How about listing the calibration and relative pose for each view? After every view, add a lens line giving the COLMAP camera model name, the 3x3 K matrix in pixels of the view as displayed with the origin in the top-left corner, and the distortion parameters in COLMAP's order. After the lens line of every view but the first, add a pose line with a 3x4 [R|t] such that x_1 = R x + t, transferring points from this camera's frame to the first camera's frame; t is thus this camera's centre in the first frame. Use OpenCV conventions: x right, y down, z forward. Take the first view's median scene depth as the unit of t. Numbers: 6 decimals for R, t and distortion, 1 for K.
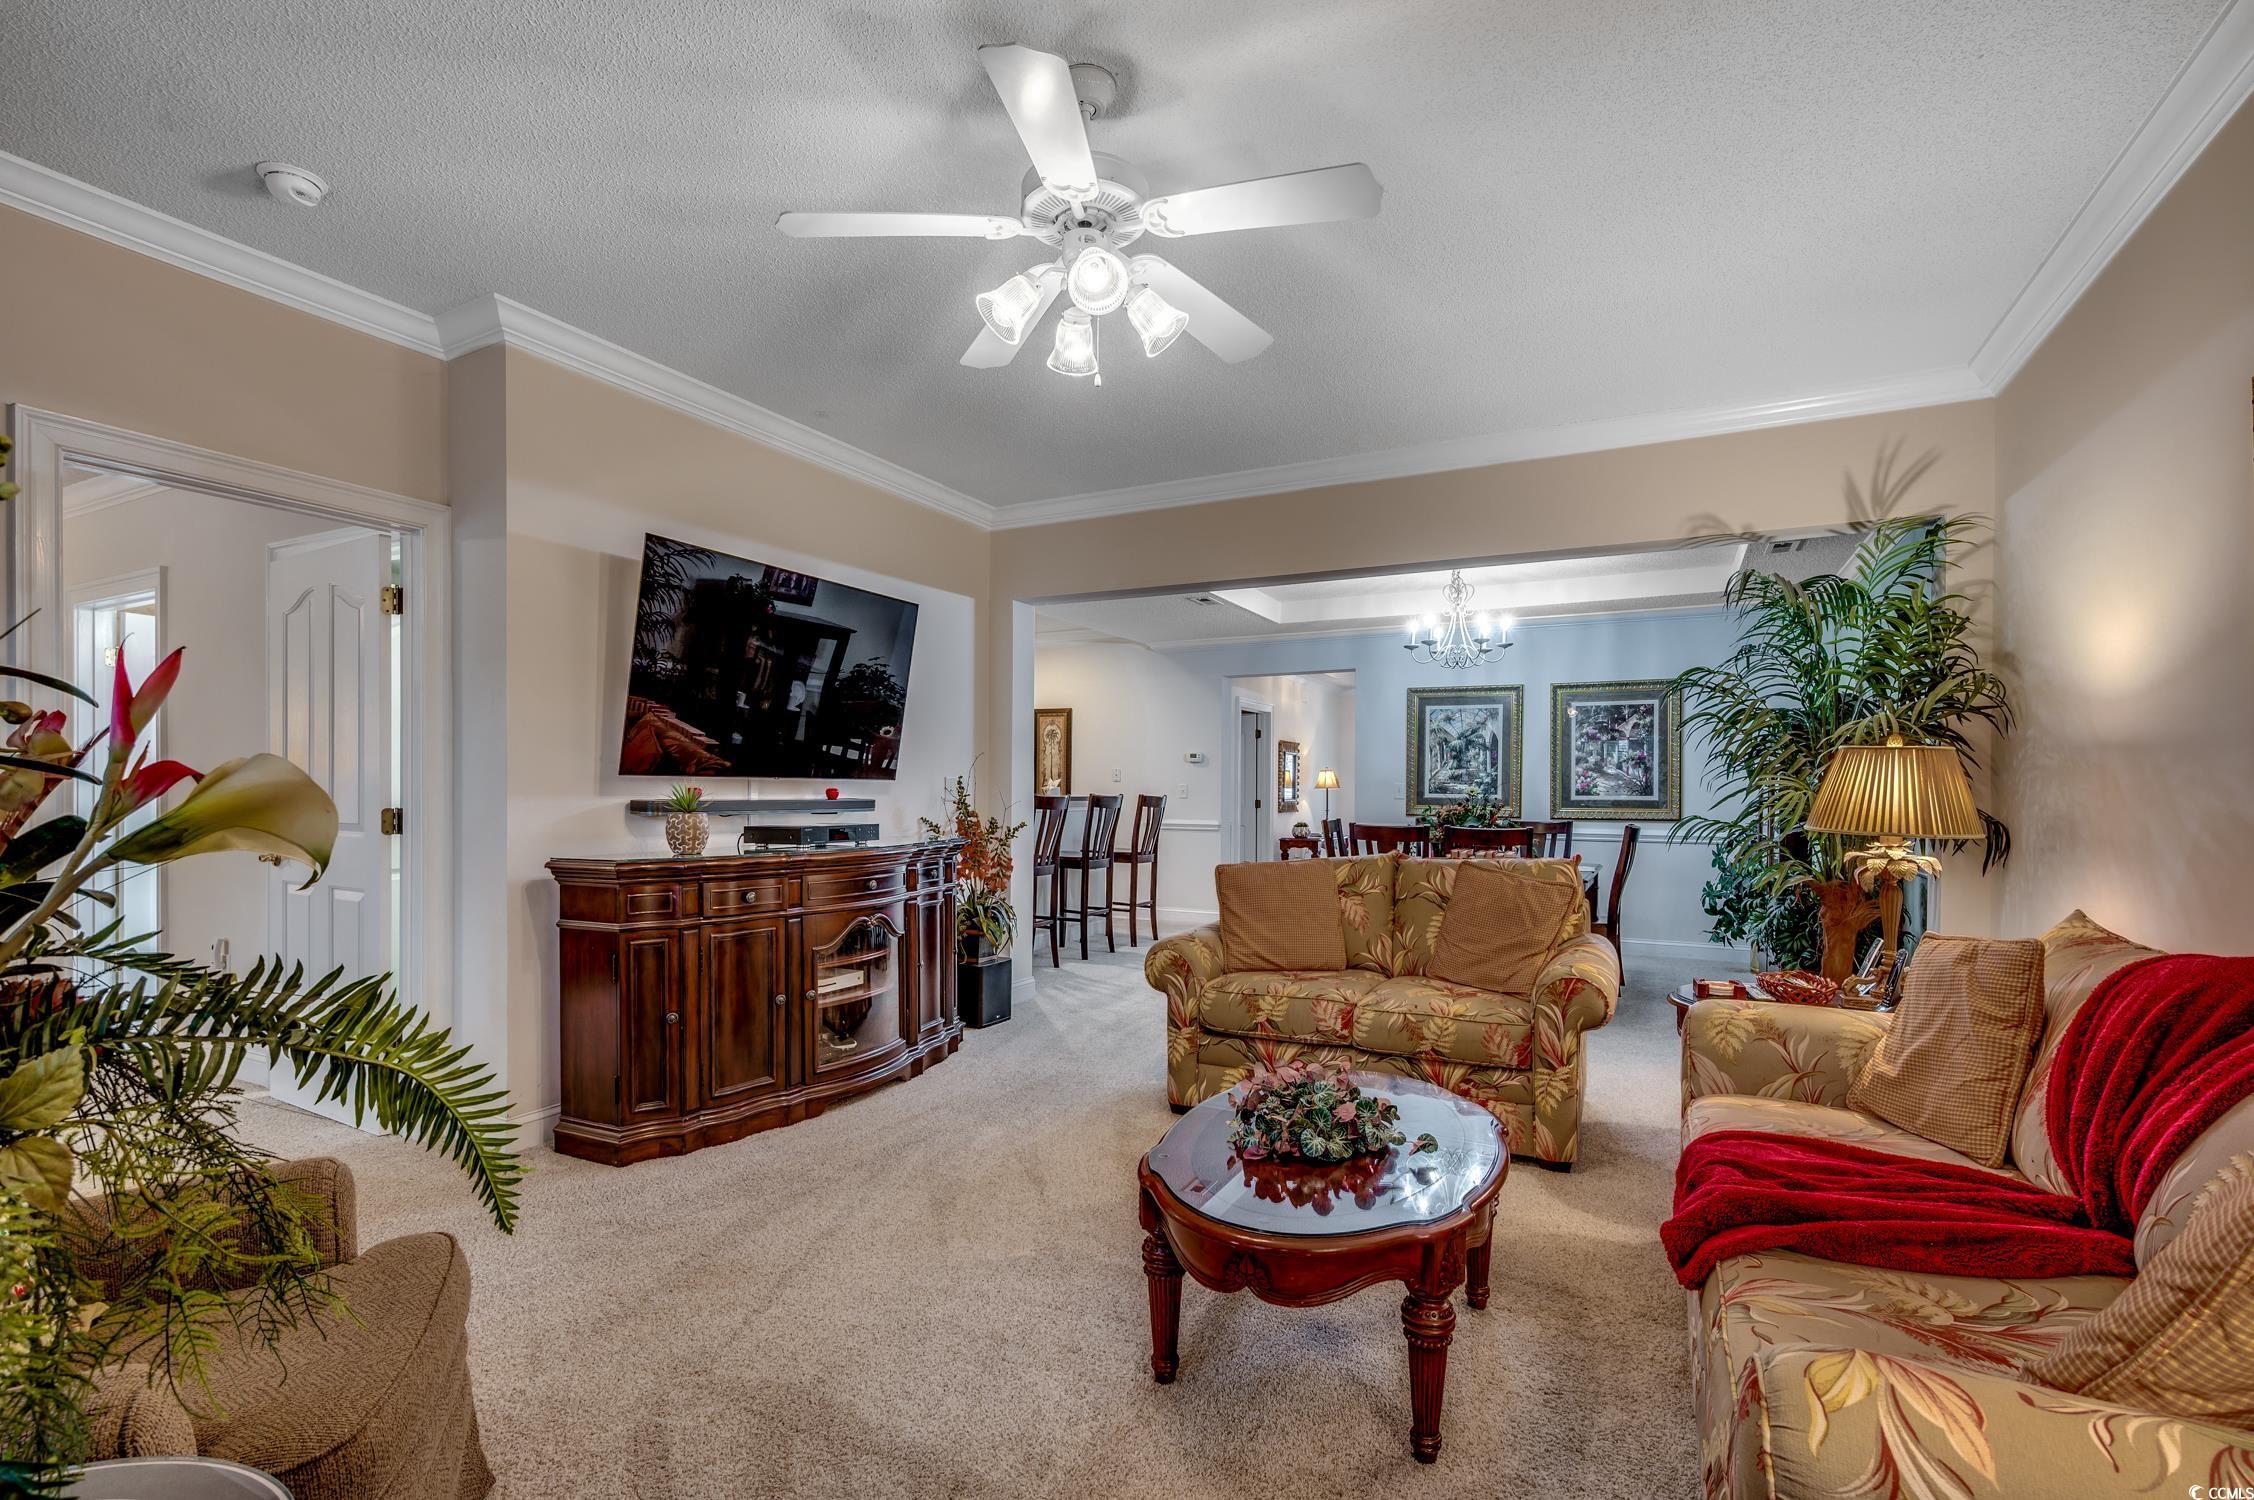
lens RADIAL K [[1032.7, 0, 1114.9], [0, 1032.7, 793.5], [0, 0, 1]] dist [0.000796, 0.000016]
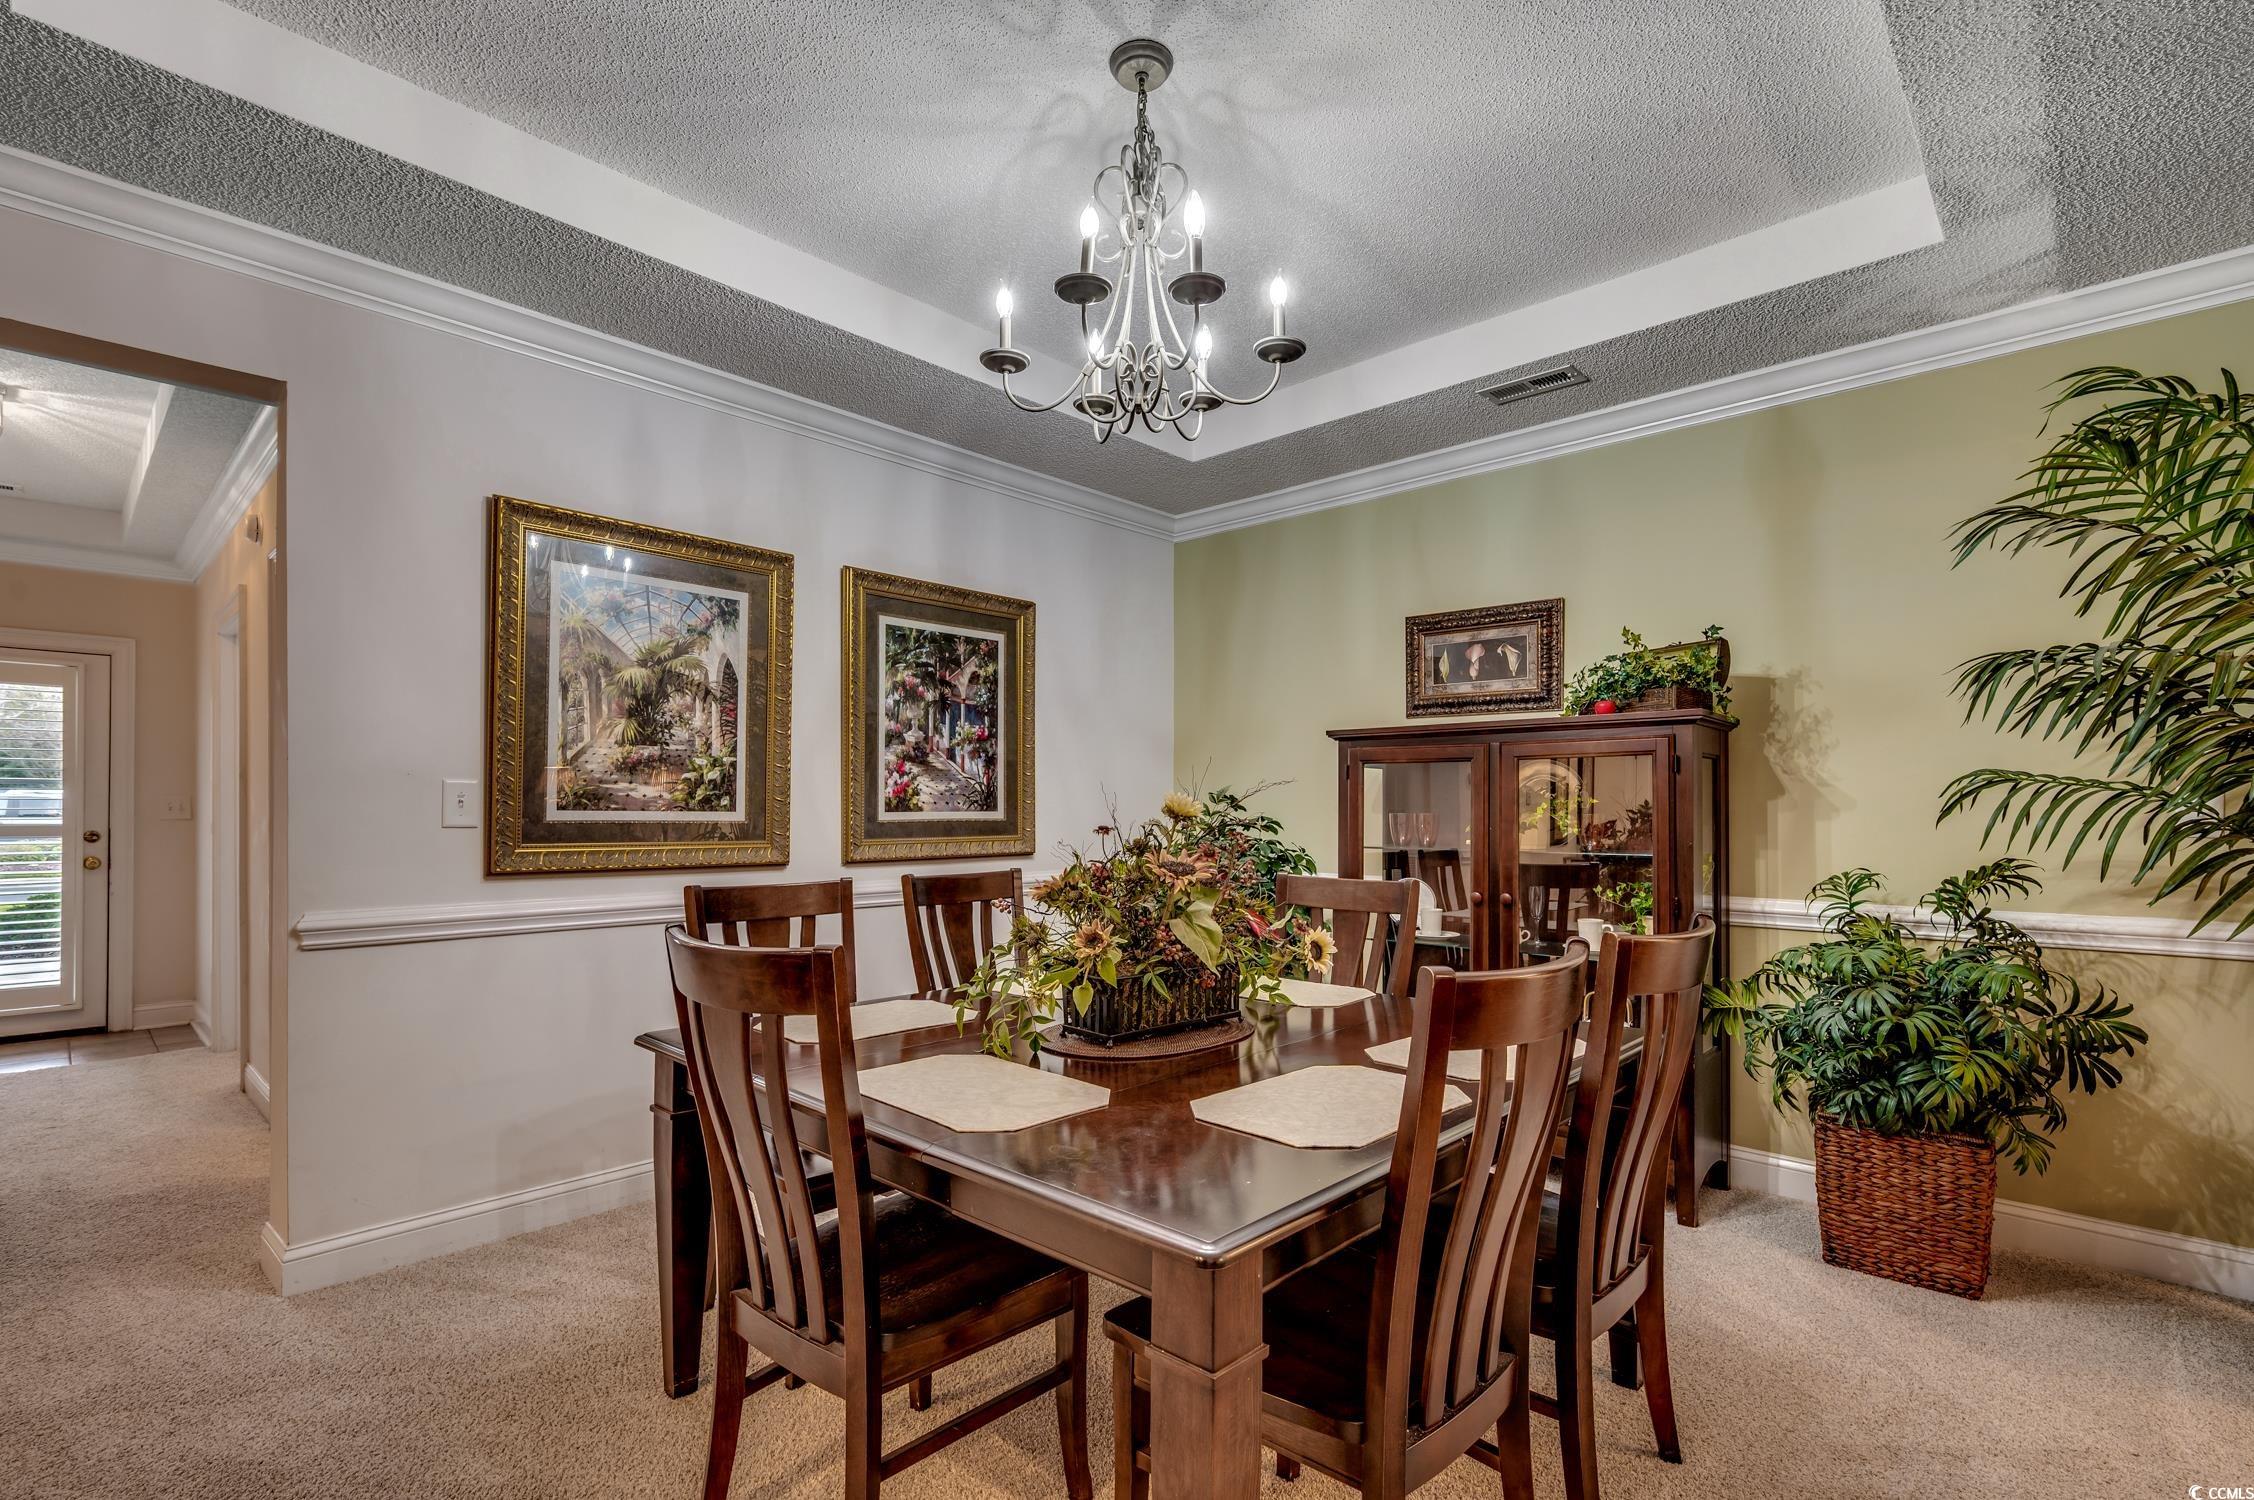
lens RADIAL K [[1032.7, 0, 1114.9], [0, 1032.7, 793.5], [0, 0, 1]] dist [0.000796, 0.000016]
pose [[0.265963, 0.006131, 0.963964, 0.016015], [0.002262, 0.999973, -0.006984, -0.002874], [-0.963980, 0.004037, 0.265942, 0.772312]]
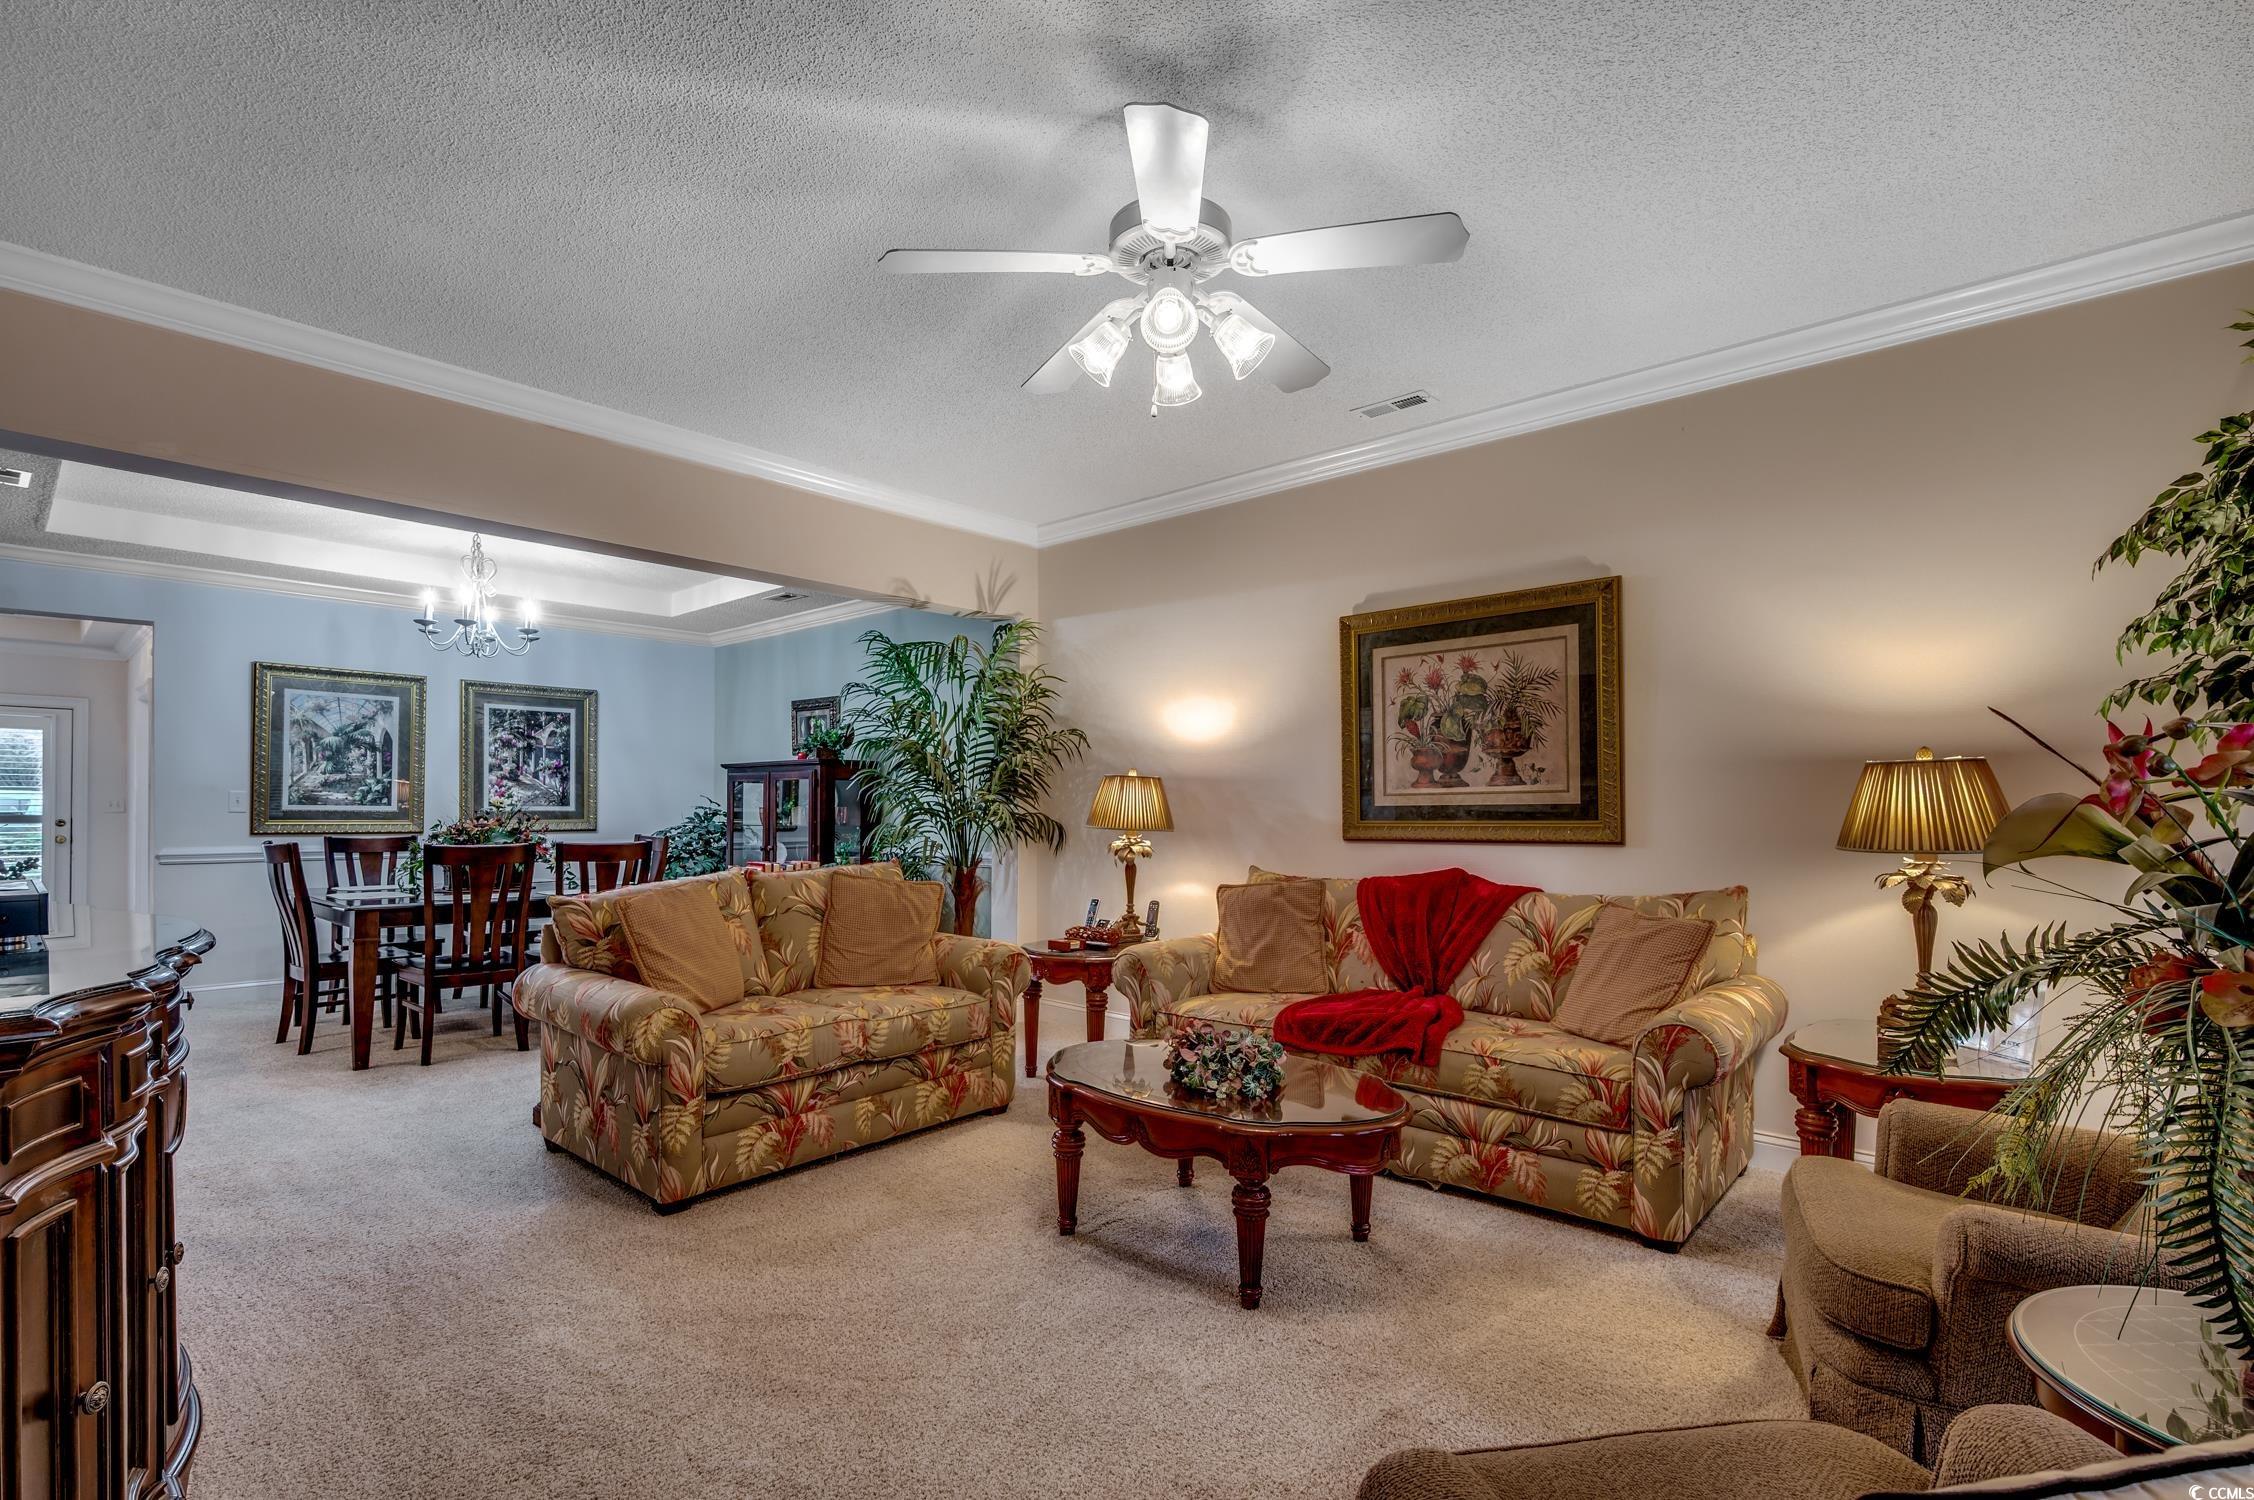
lens RADIAL K [[1050.4, 0, 1131.7], [0, 1050.4, 800.8], [0, 0, 1]] dist [-0.002006, -0.000279]
pose [[0.242205, -0.001022, 0.970225, -0.311981], [0.001167, 0.999999, 0.000762, -0.002931], [-0.970225, 0.000947, 0.242205, 0.228809]]
